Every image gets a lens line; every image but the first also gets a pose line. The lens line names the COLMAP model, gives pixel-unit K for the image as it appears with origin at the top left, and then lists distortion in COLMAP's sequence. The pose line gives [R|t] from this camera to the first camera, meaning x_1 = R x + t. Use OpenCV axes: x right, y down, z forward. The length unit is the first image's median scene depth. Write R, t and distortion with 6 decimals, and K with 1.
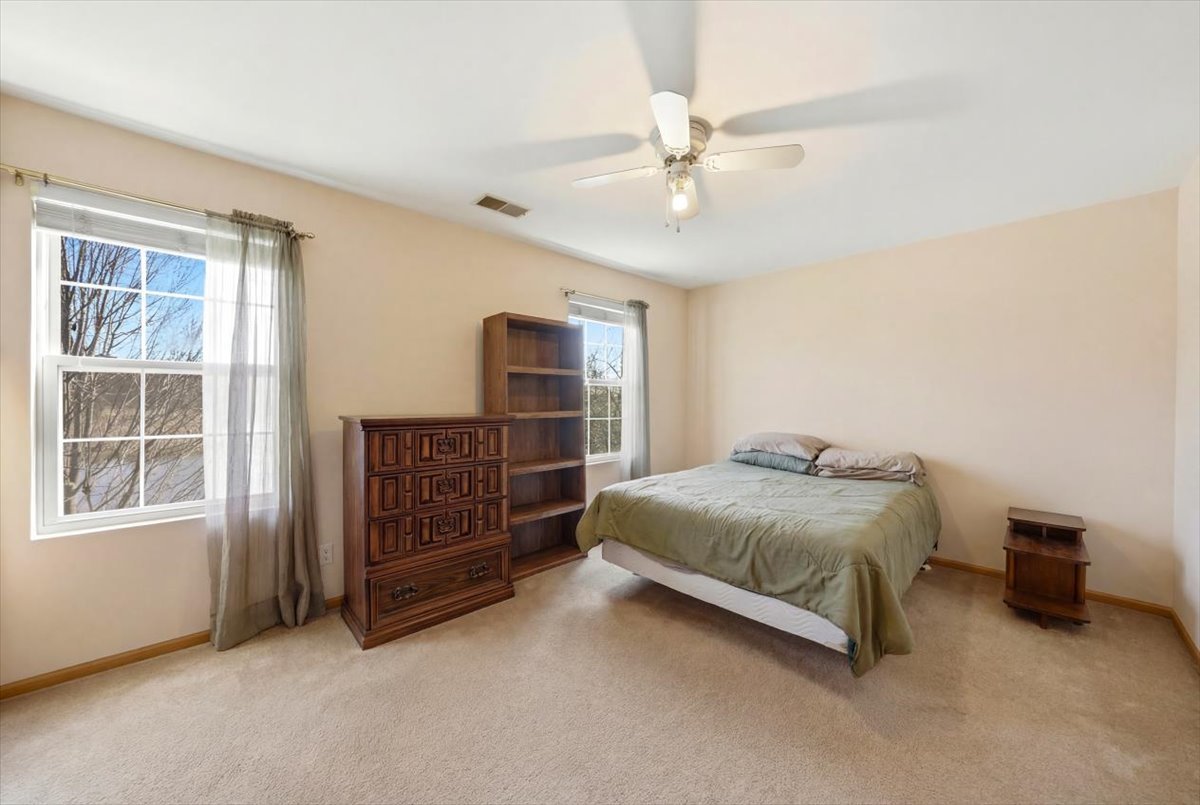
lens RADIAL K [[438.0, 0, 604.0], [0, 438.0, 398.1], [0, 0, 1]] dist [-0.001271, -0.000132]
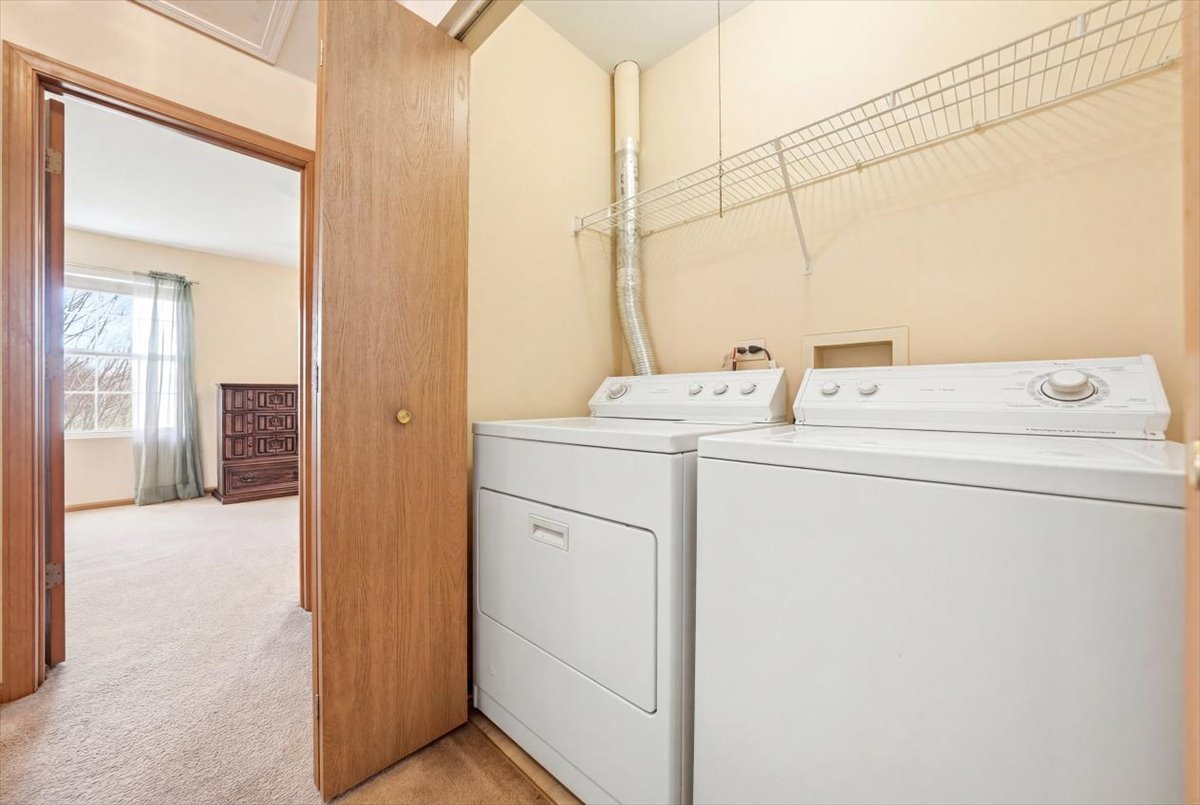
lens RADIAL K [[438.0, 0, 604.0], [0, 438.0, 398.1], [0, 0, 1]] dist [-0.001271, -0.000132]
pose [[0.996756, 0.001094, 0.080474, 0.875666], [-0.000742, 0.999990, -0.004403, 0.111134], [-0.080478, 0.004329, 0.996747, -0.946914]]
